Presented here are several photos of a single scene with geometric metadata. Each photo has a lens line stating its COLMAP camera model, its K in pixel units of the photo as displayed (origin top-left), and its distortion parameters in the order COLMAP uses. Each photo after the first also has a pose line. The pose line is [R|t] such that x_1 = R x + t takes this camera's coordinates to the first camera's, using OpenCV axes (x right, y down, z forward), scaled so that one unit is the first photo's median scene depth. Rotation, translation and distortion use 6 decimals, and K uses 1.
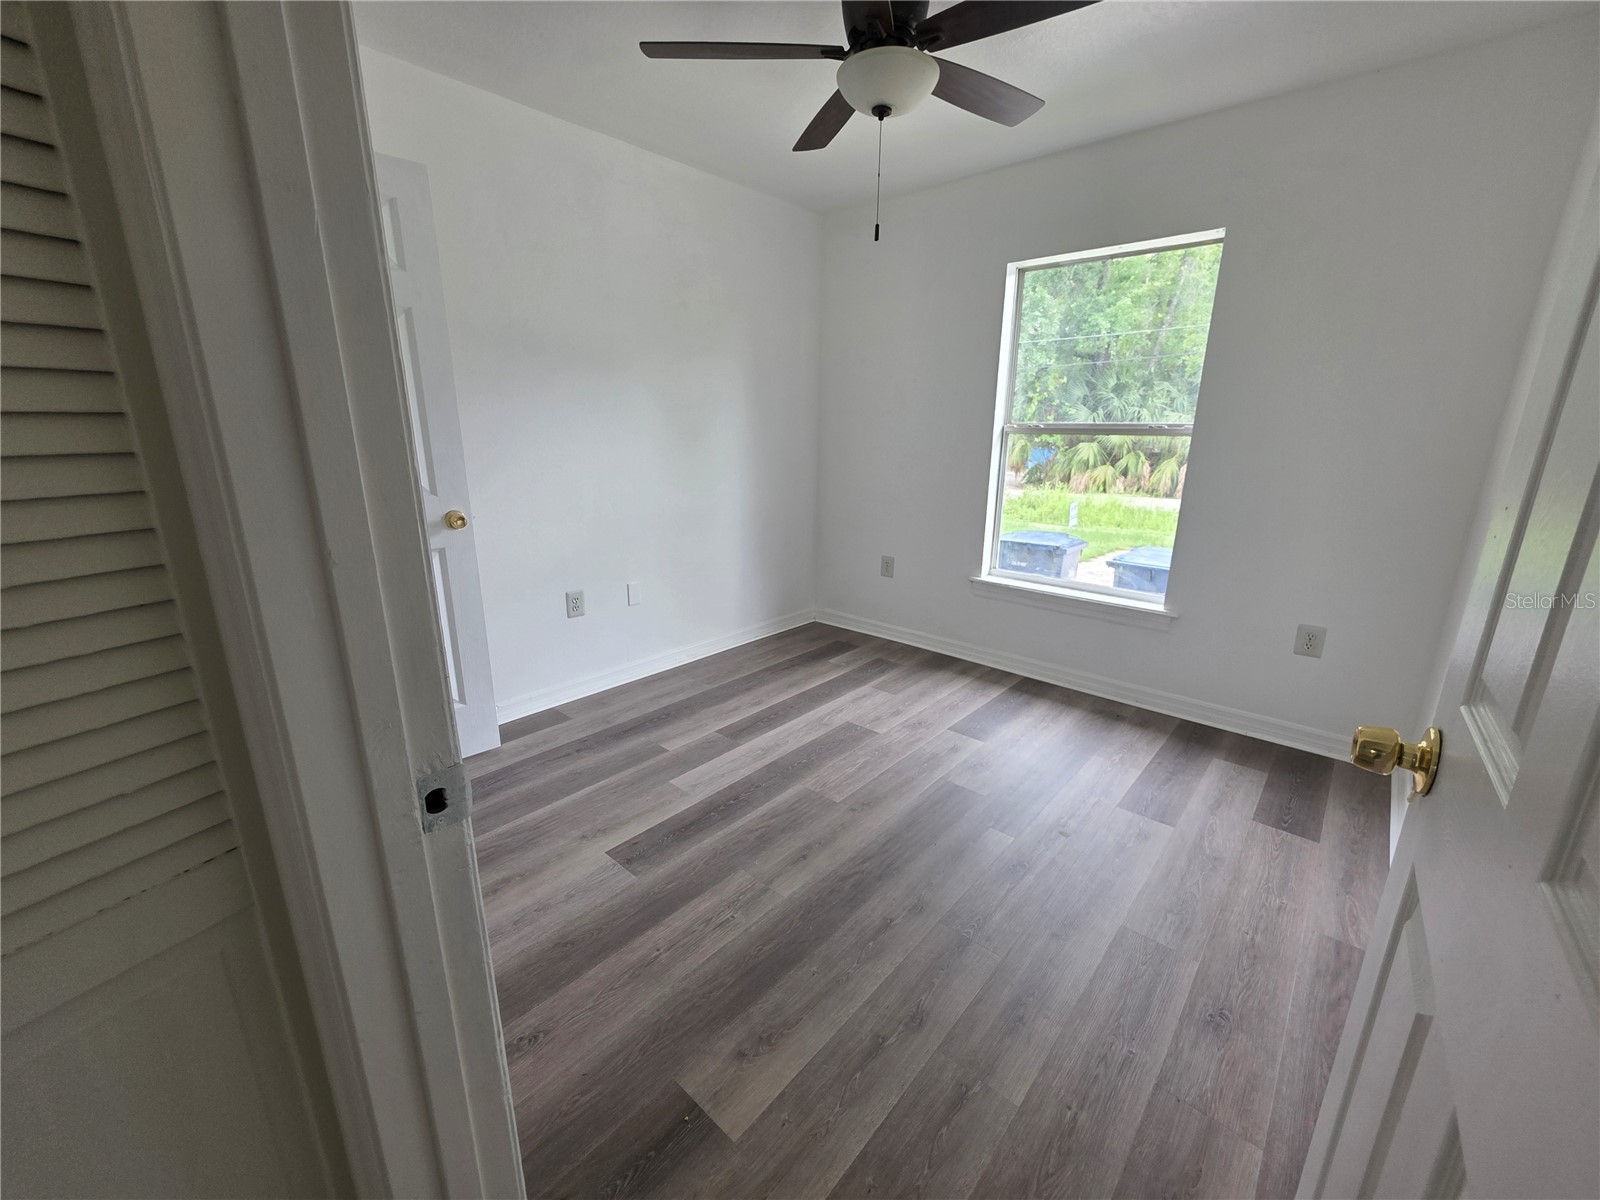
lens RADIAL K [[642.1, 0, 789.3], [0, 642.1, 587.2], [0, 0, 1]] dist [0.001414, -0.000323]
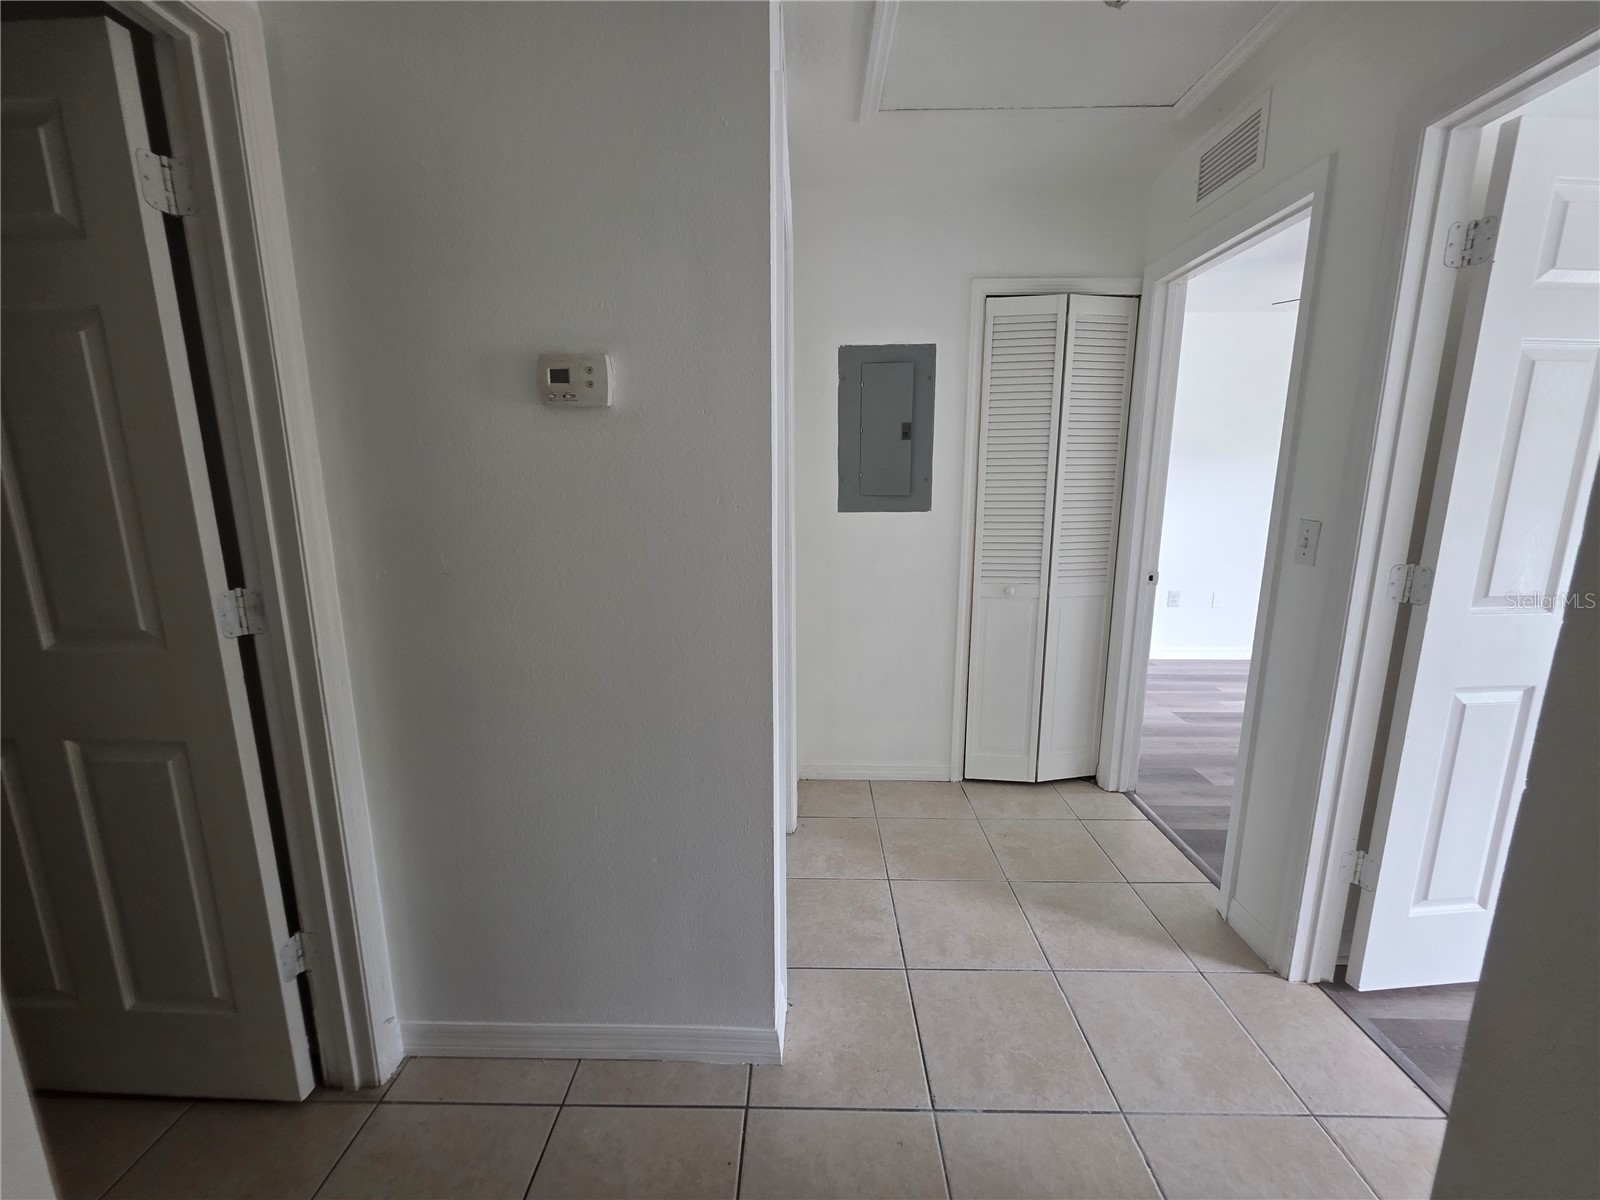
lens RADIAL K [[642.1, 0, 795.8], [0, 642.1, 600.2], [0, 0, 1]] dist [0.001414, -0.000323]
pose [[0.658589, 0.138229, -0.739698, 0.422703], [-0.185338, 0.982499, 0.018587, 0.318355], [0.729322, 0.124853, 0.672682, -1.395941]]
